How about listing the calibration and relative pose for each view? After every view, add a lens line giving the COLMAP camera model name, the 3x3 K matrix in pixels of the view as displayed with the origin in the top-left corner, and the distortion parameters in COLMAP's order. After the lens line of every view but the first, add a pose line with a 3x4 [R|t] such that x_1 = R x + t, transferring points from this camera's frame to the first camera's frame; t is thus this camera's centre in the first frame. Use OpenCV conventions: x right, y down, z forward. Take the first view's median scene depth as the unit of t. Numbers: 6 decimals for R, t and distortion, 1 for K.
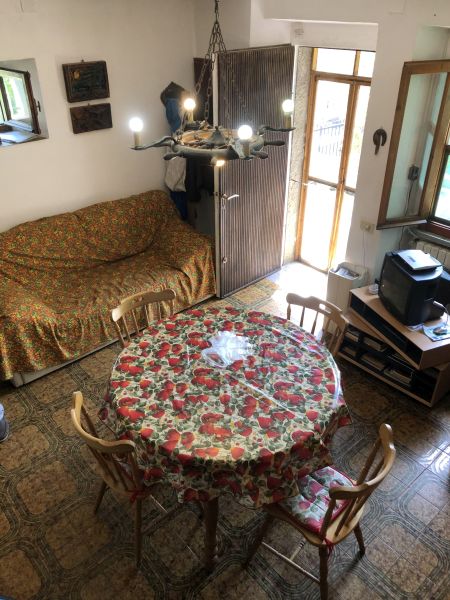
lens RADIAL K [[493.2, 0, 225.0], [0, 493.2, 299.9], [0, 0, 1]] dist [0.050839, -0.053589]
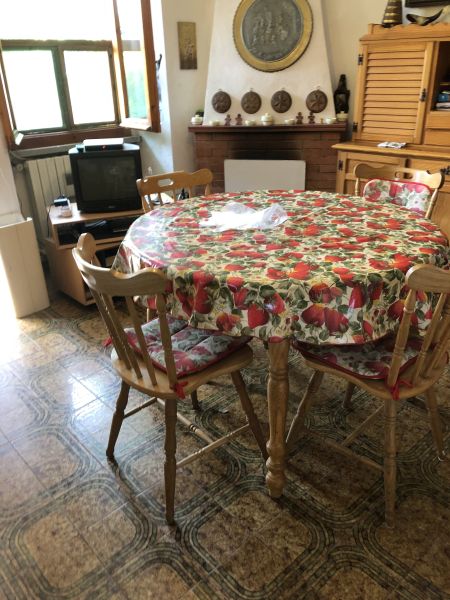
lens RADIAL K [[493.2, 0, 228.5], [0, 493.2, 297.6], [0, 0, 1]] dist [0.050839, -0.053589]
pose [[-0.024893, -0.421870, 0.906314, -0.756403], [0.554998, 0.748217, 0.363523, -0.097353], [-0.831479, 0.512052, 0.215512, 1.007637]]
